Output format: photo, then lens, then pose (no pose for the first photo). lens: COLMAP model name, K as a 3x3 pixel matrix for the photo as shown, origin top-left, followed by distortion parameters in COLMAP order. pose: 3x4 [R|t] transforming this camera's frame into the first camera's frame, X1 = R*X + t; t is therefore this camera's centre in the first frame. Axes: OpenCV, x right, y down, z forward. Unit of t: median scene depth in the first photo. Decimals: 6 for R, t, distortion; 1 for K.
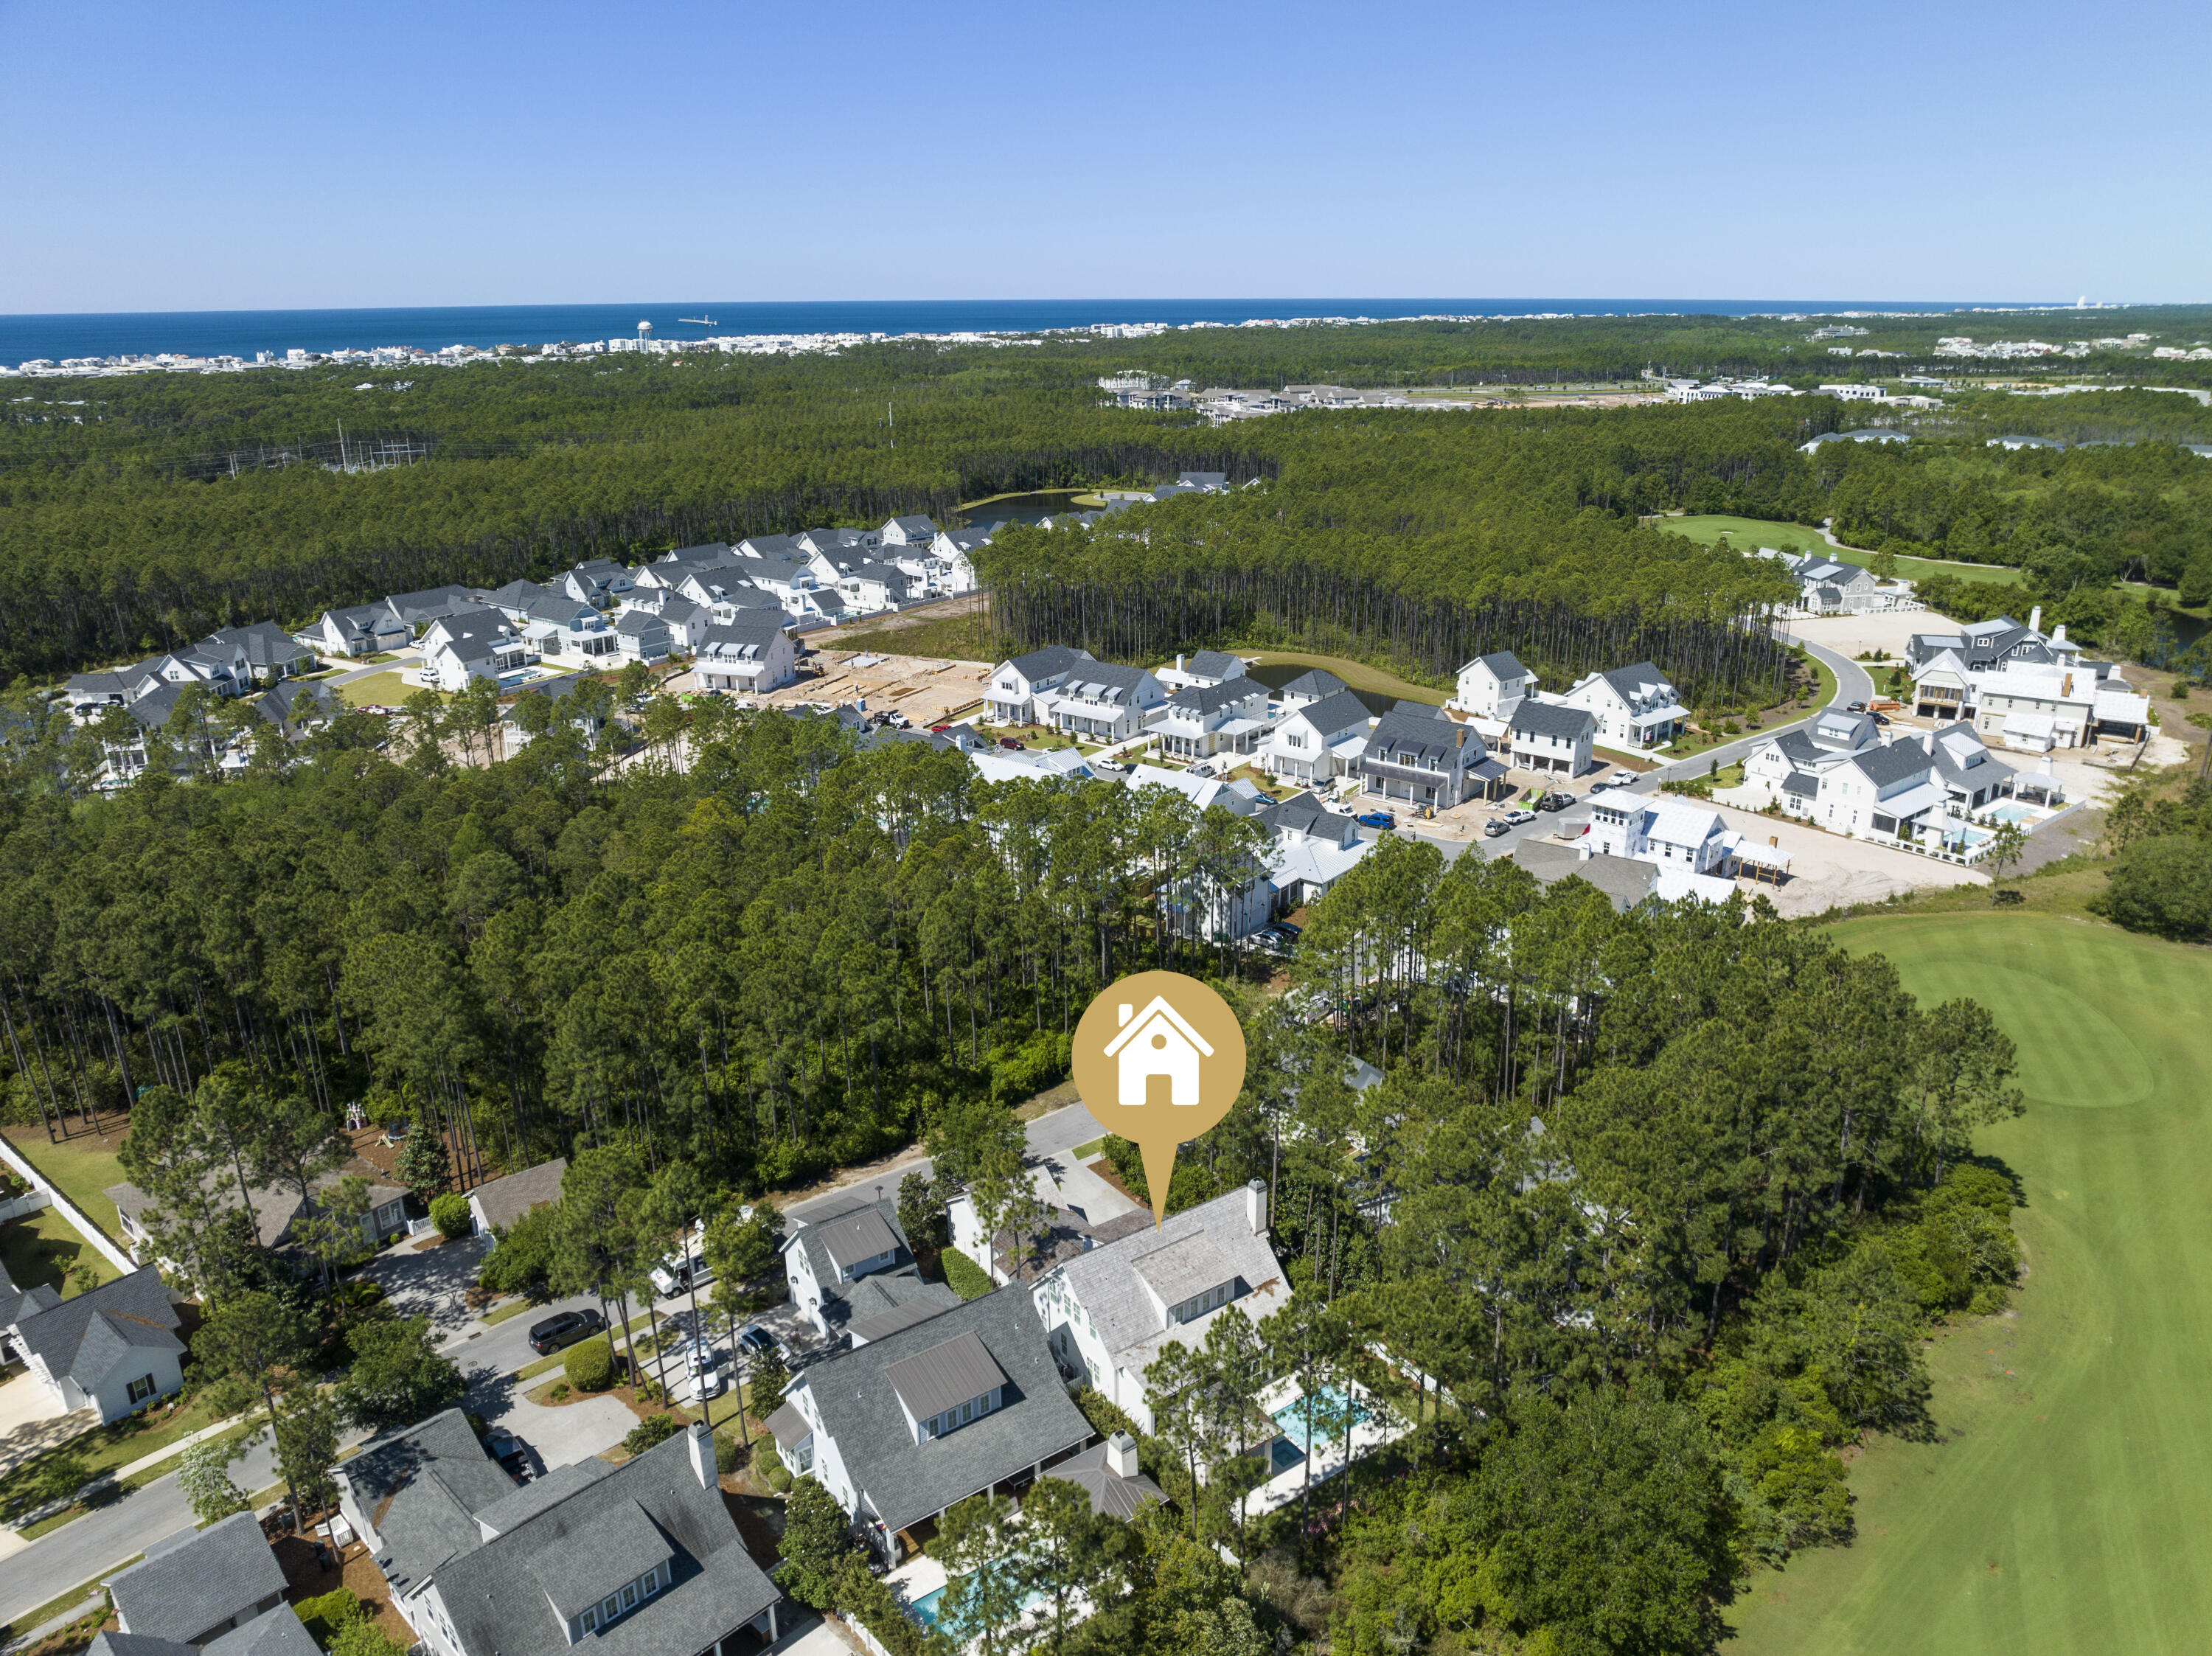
lens RADIAL K [[1550.2, 0, 1131.3], [0, 1550.2, 826.8], [0, 0, 1]] dist [-0.040145, 0.002279]
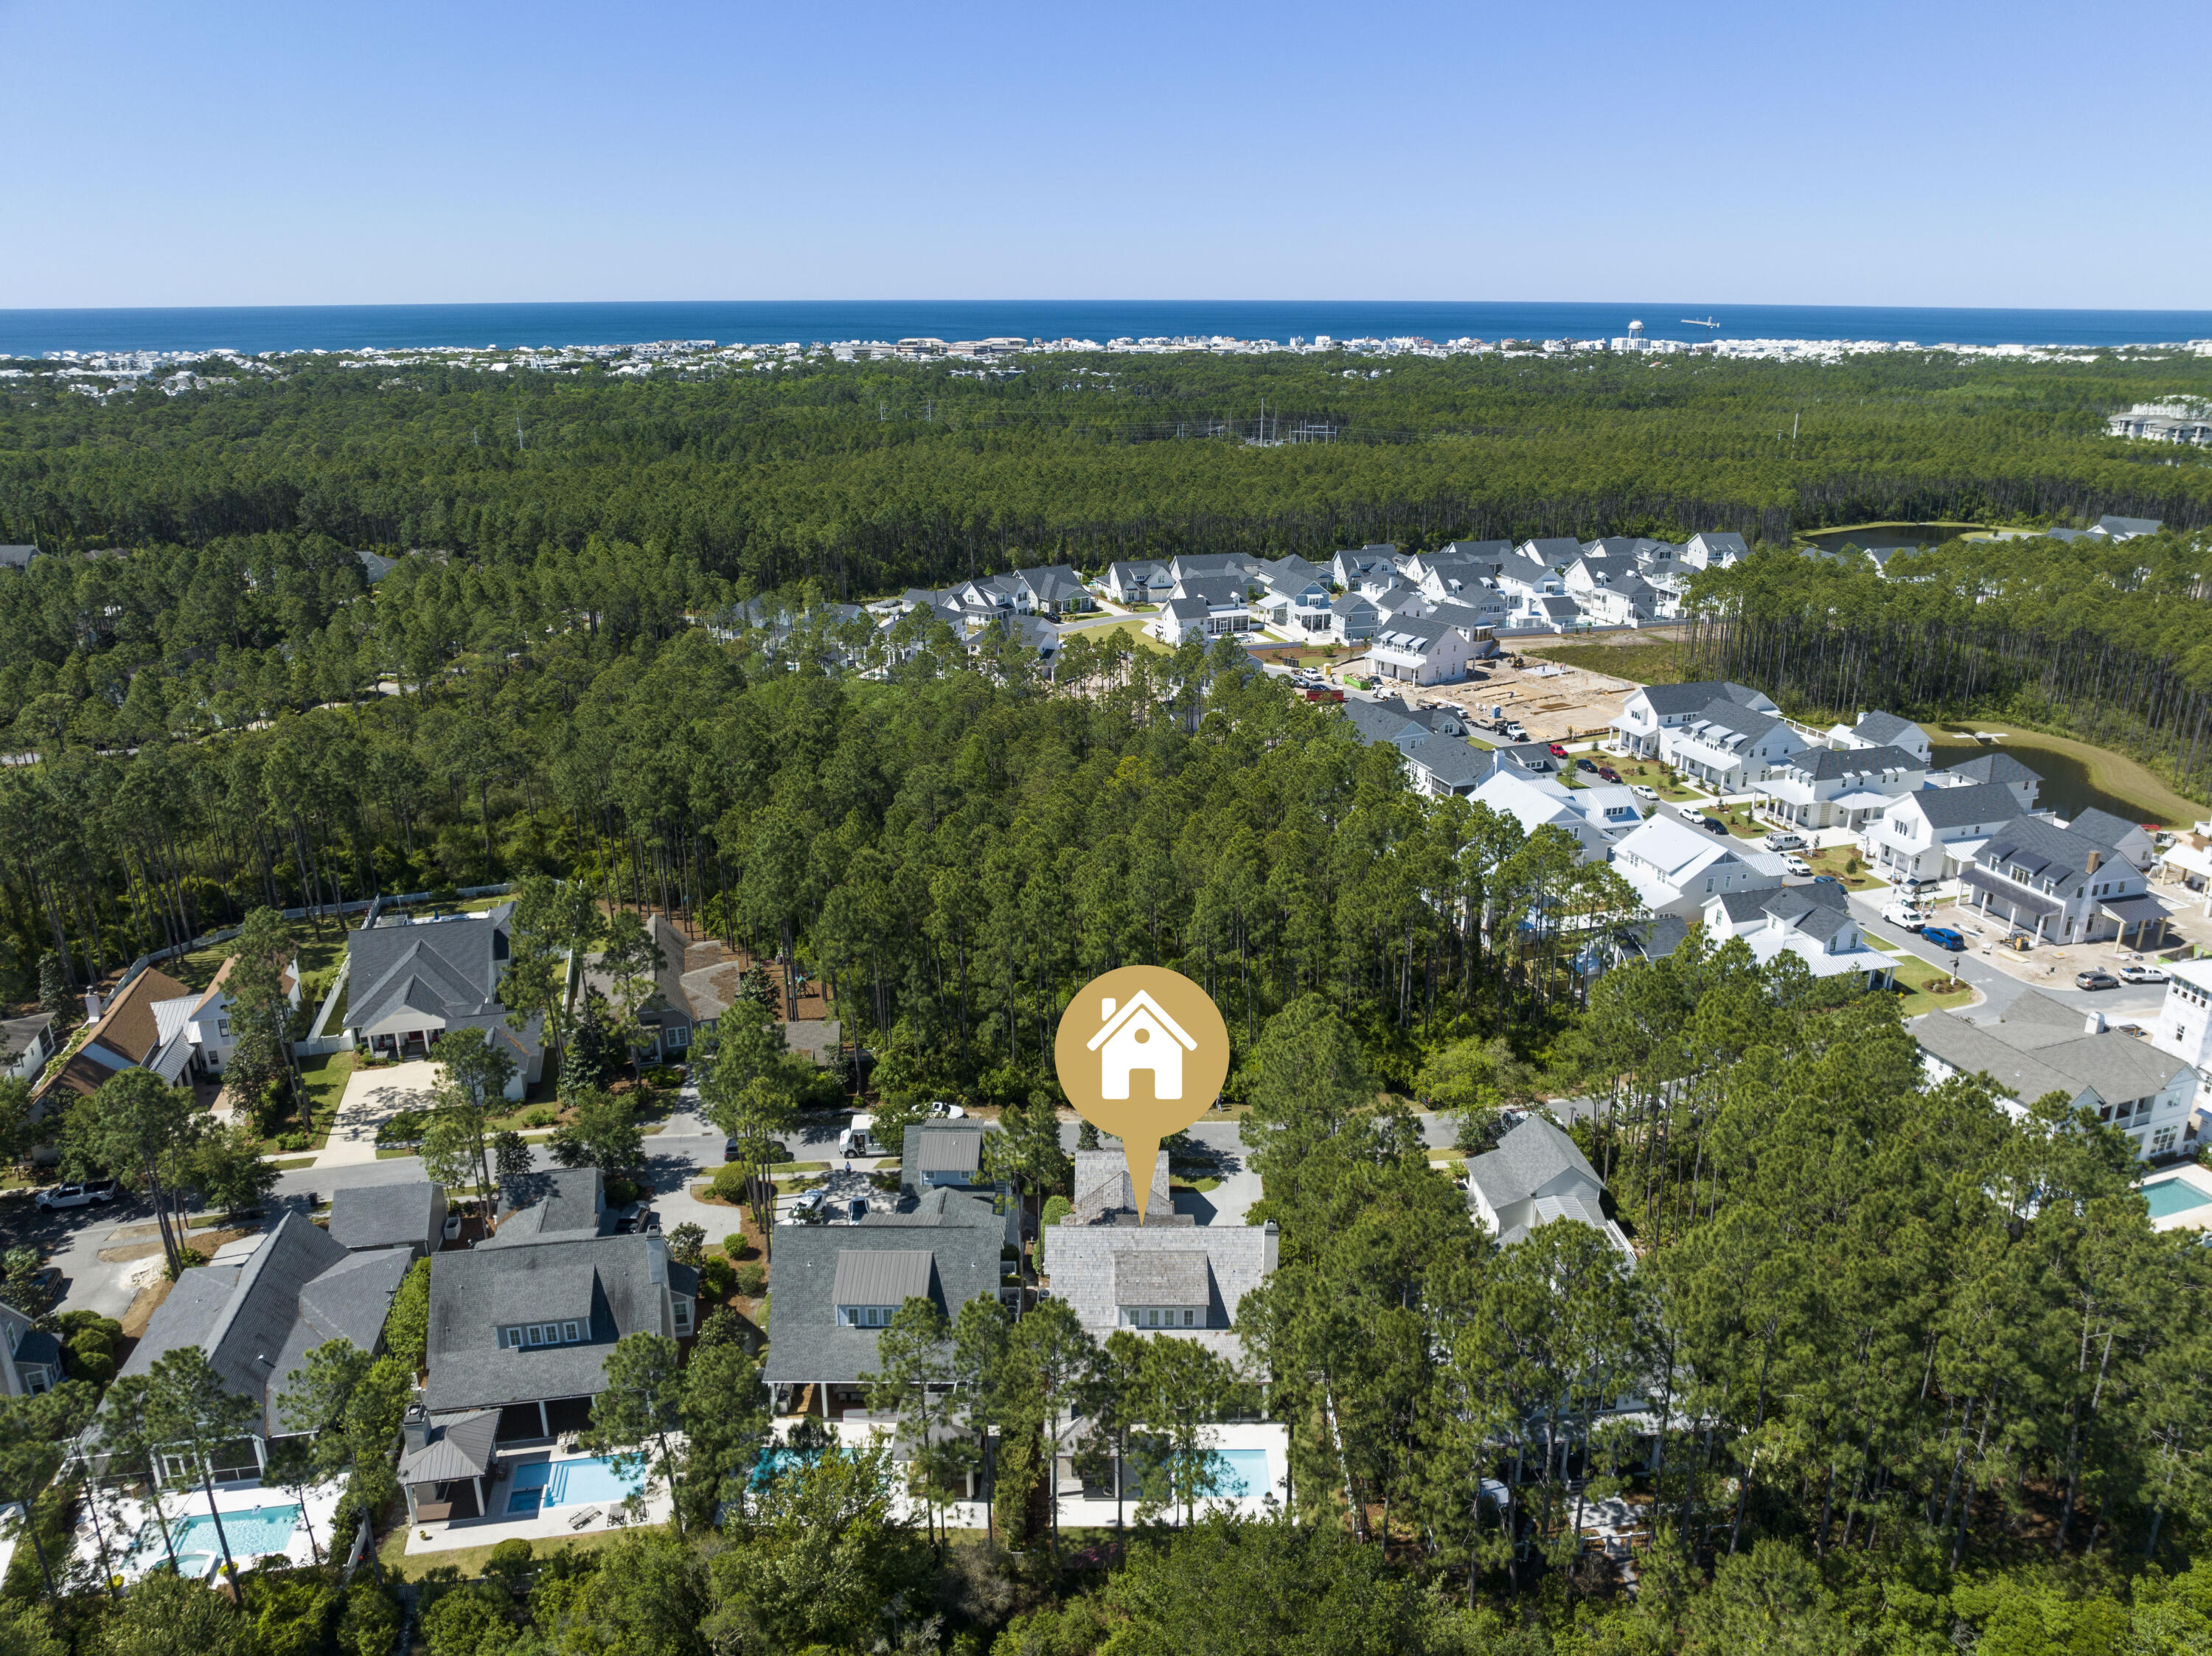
lens RADIAL K [[1550.2, 0, 1131.3], [0, 1550.2, 826.8], [0, 0, 1]] dist [-0.040145, 0.002279]
pose [[0.810486, 0.194011, -0.552696, 0.167162], [-0.193779, 0.979235, 0.059577, -0.017789], [0.552778, 0.058814, 0.831251, 0.050780]]
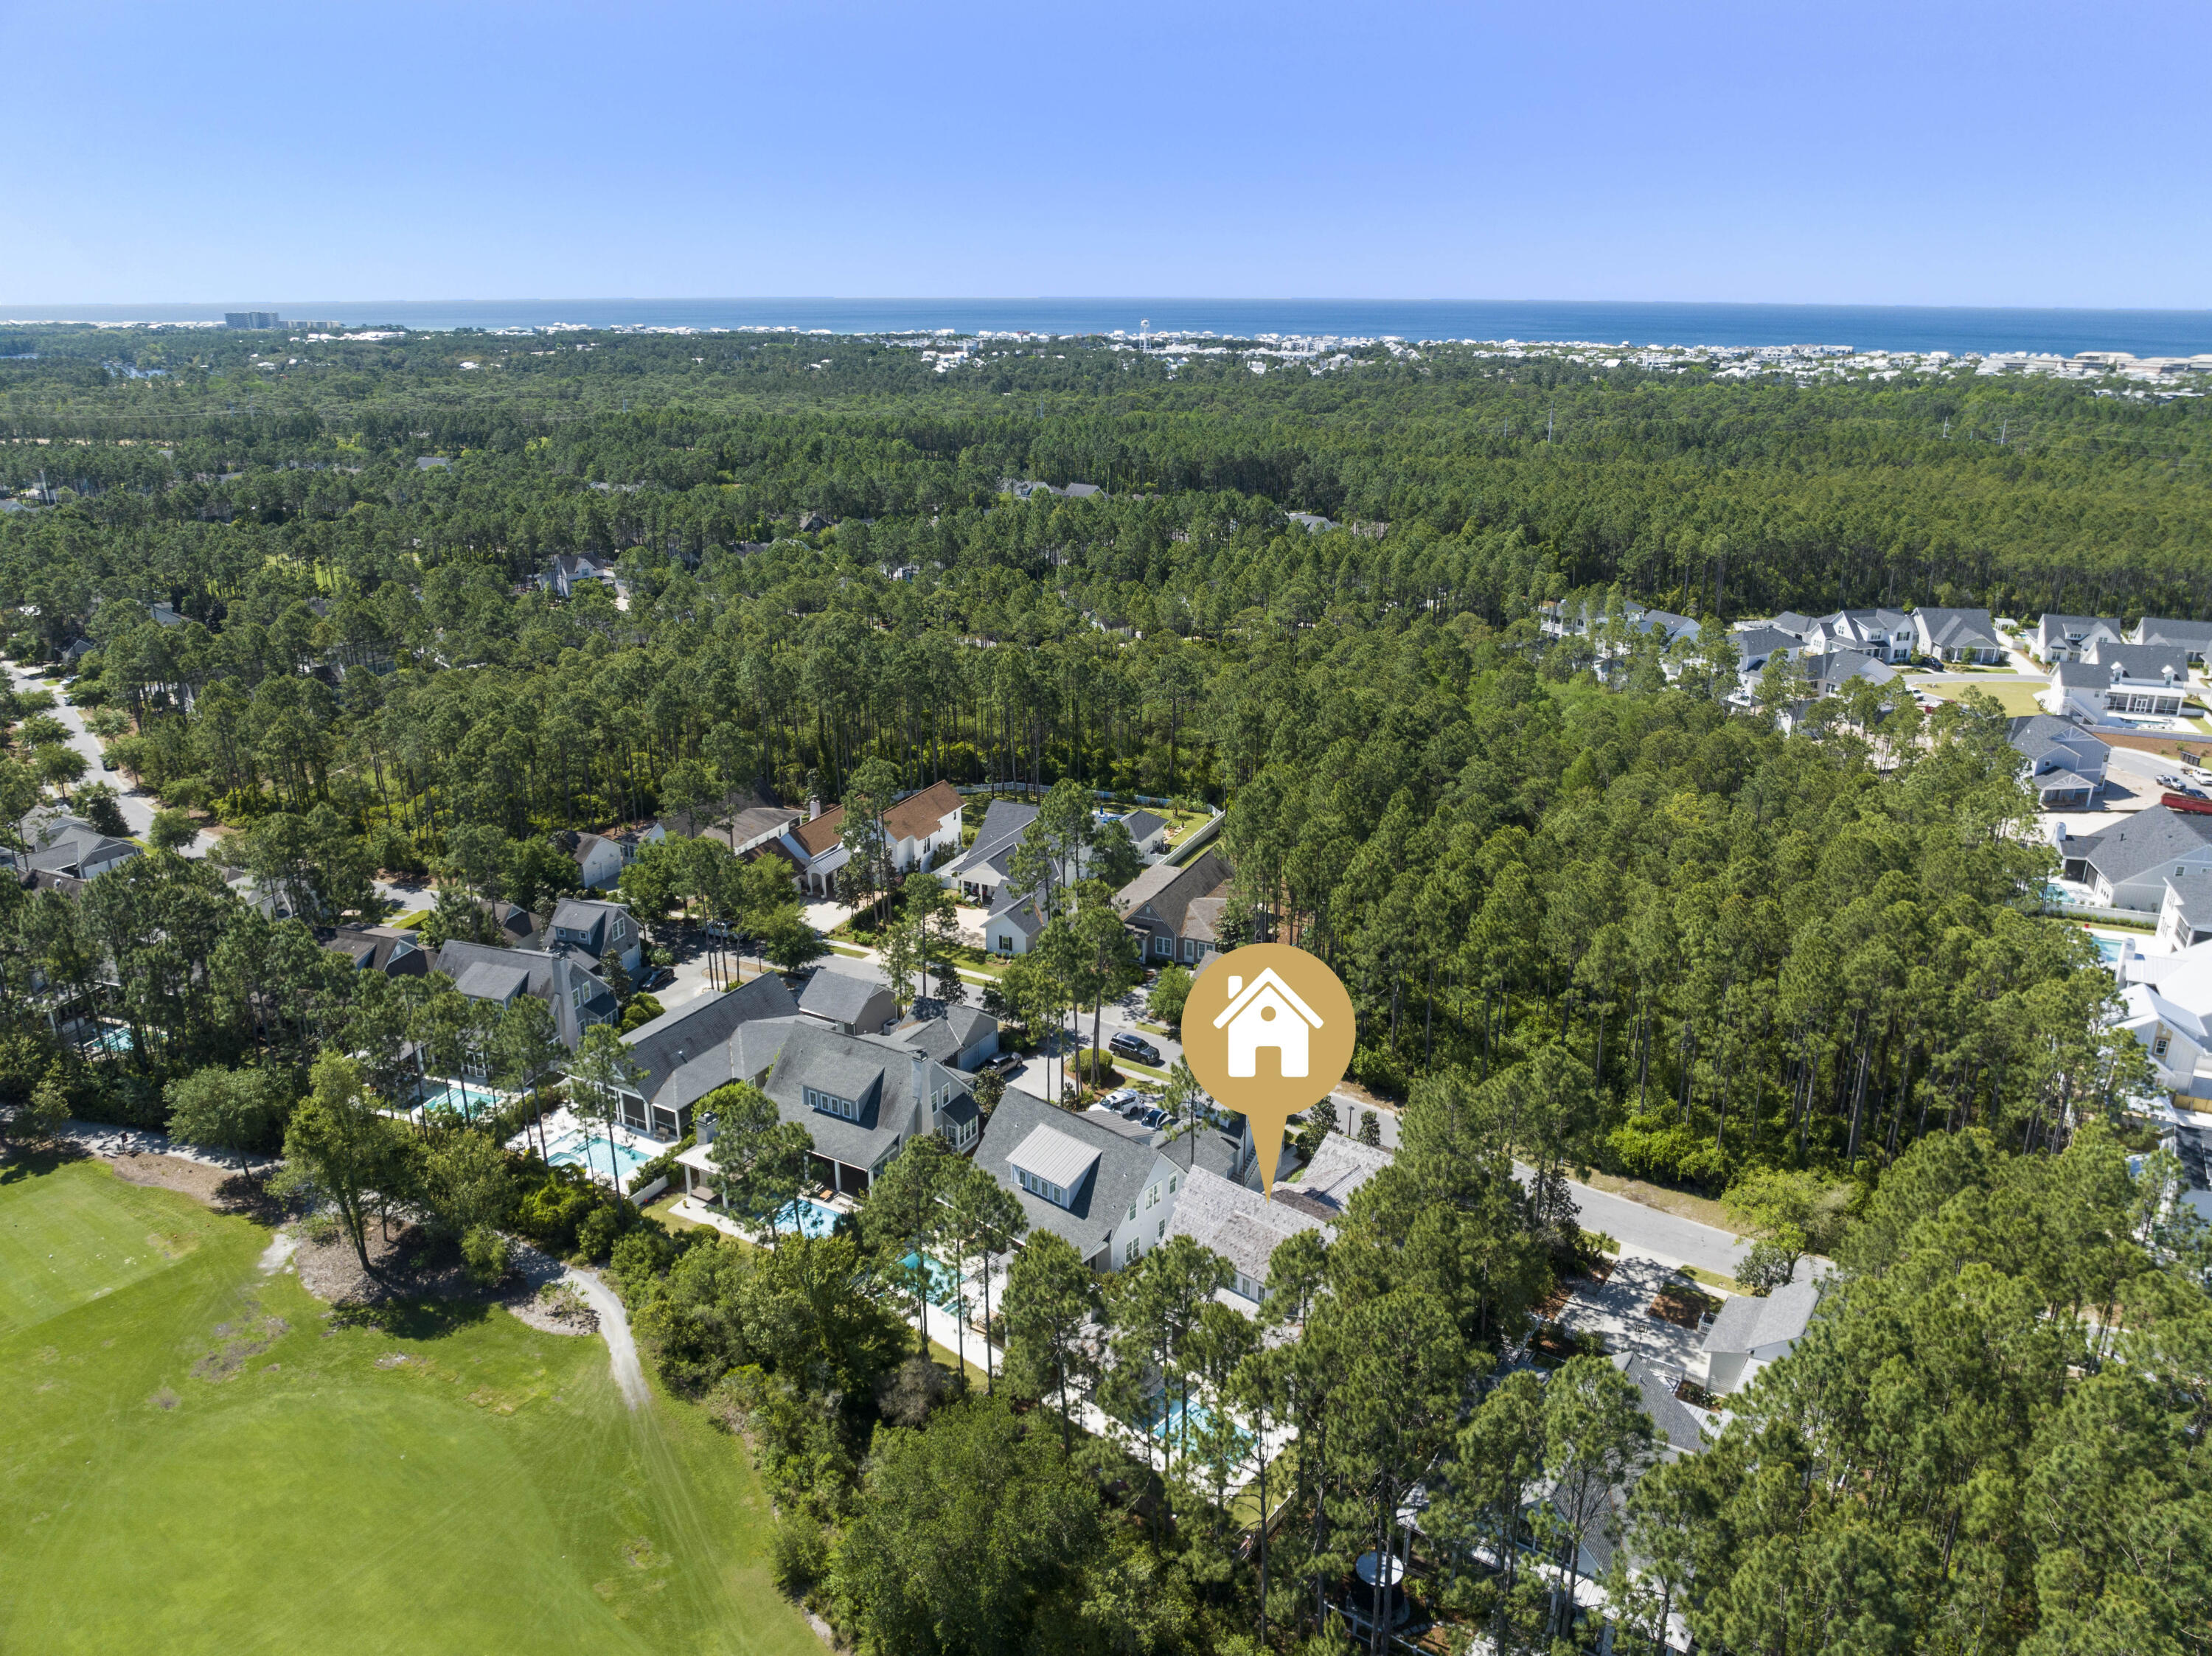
lens RADIAL K [[1550.2, 0, 1131.3], [0, 1550.2, 826.8], [0, 0, 1]] dist [-0.040145, 0.002279]
pose [[0.239588, 0.320013, -0.916619, 0.278836], [-0.318563, 0.917758, 0.237144, -0.060217], [0.917123, 0.235184, 0.321828, 0.174553]]
